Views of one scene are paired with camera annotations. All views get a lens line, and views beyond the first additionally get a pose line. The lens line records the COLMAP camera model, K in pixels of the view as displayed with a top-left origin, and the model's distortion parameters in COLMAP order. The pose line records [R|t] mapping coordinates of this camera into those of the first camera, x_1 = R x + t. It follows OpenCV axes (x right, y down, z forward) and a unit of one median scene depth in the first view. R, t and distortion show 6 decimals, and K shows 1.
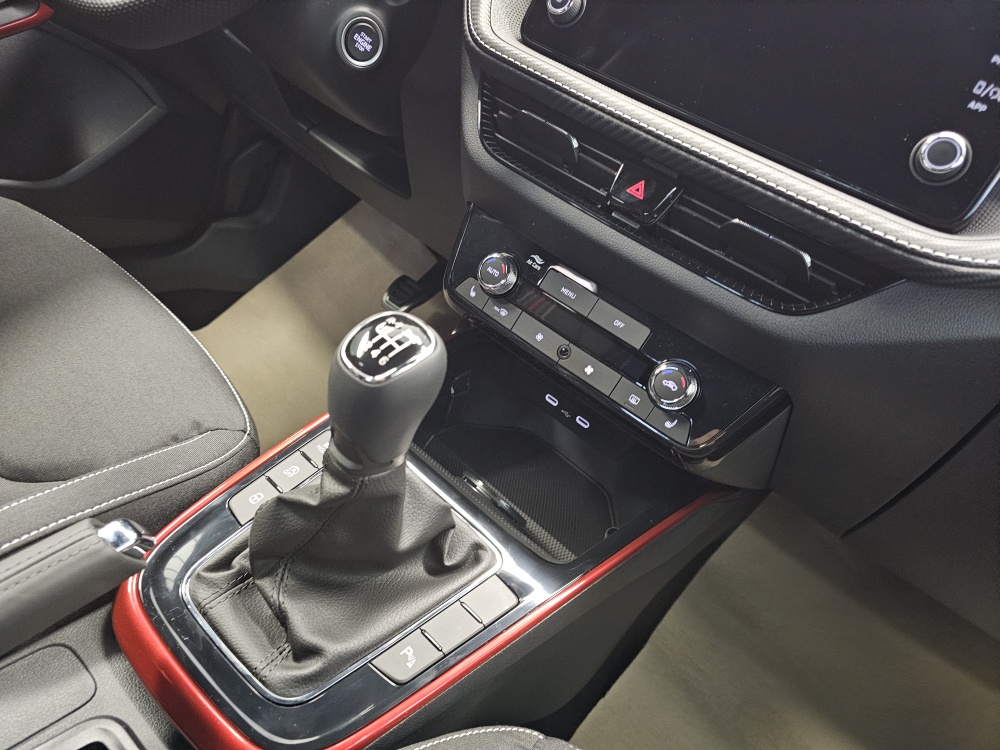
lens RADIAL K [[682.9, 0, 497.1], [0, 682.9, 378.7], [0, 0, 1]] dist [0.028061, -0.000811]
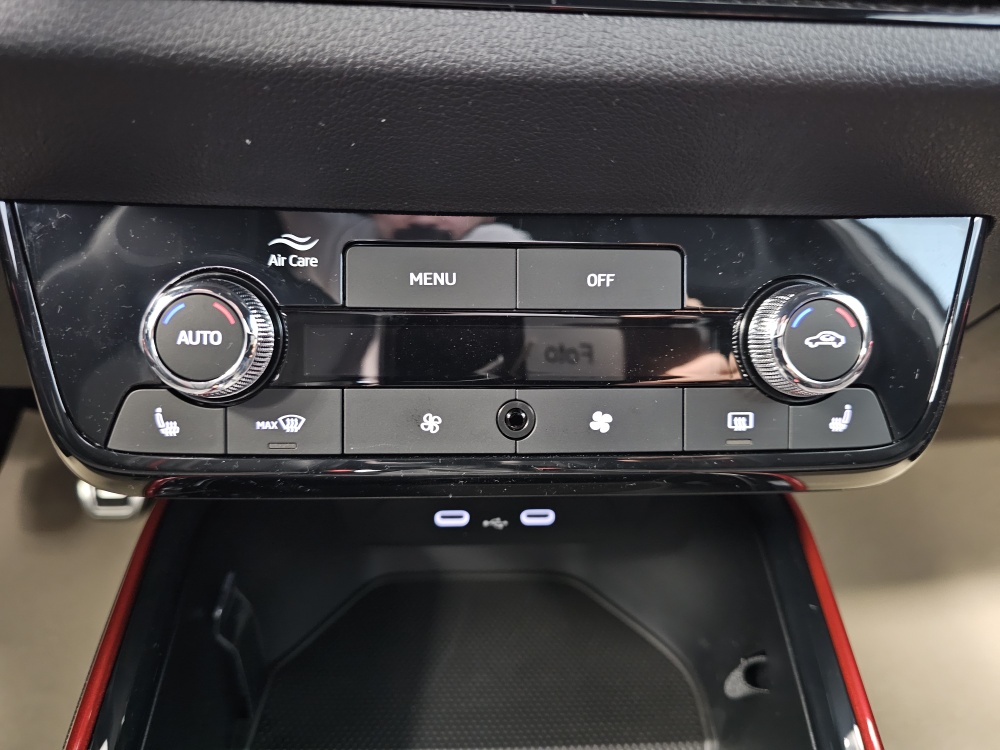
lens RADIAL K [[682.9, 0, 497.1], [0, 682.9, 378.7], [0, 0, 1]] dist [0.028061, -0.000811]
pose [[0.711065, -0.538718, 0.451850, -0.062490], [0.528416, 0.833378, 0.162041, -0.118668], [-0.463857, 0.123543, 0.877254, 0.652811]]
